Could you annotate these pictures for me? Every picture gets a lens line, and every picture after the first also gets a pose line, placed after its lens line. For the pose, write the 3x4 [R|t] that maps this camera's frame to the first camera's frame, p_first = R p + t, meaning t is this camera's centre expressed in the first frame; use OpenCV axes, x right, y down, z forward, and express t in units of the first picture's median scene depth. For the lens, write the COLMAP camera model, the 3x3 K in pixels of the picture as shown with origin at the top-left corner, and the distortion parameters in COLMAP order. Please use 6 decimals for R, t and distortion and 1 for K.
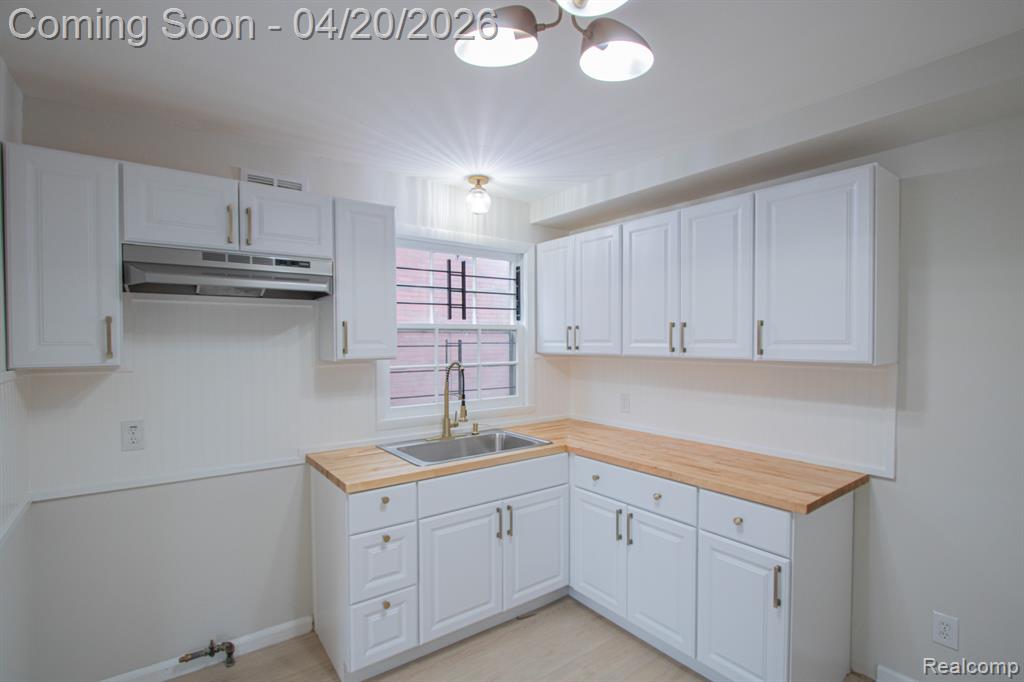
lens RADIAL K [[506.8, 0, 512.0], [0, 506.8, 341.0], [0, 0, 1]] dist [-0.015537, -0.000102]
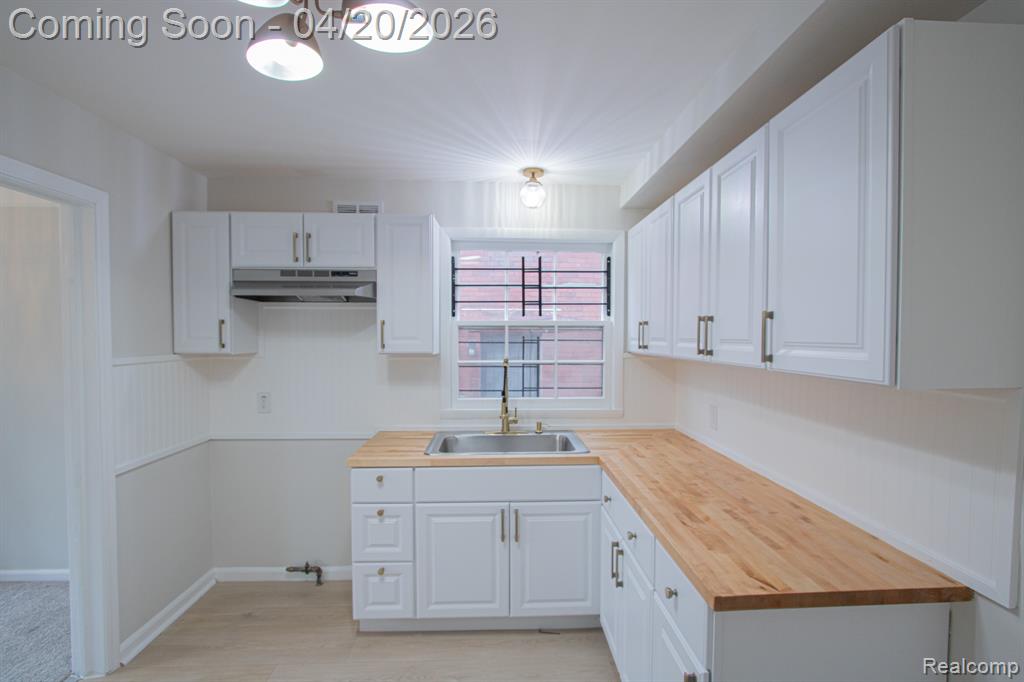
lens RADIAL K [[485.7, 0, 512.4], [0, 485.7, 344.1], [0, 0, 1]] dist [-0.016006, -0.000166]
pose [[0.814607, 0.014696, -0.579827, 0.457616], [-0.006133, 0.999841, 0.016725, -0.004126], [0.579981, -0.010068, 0.814568, 0.219980]]
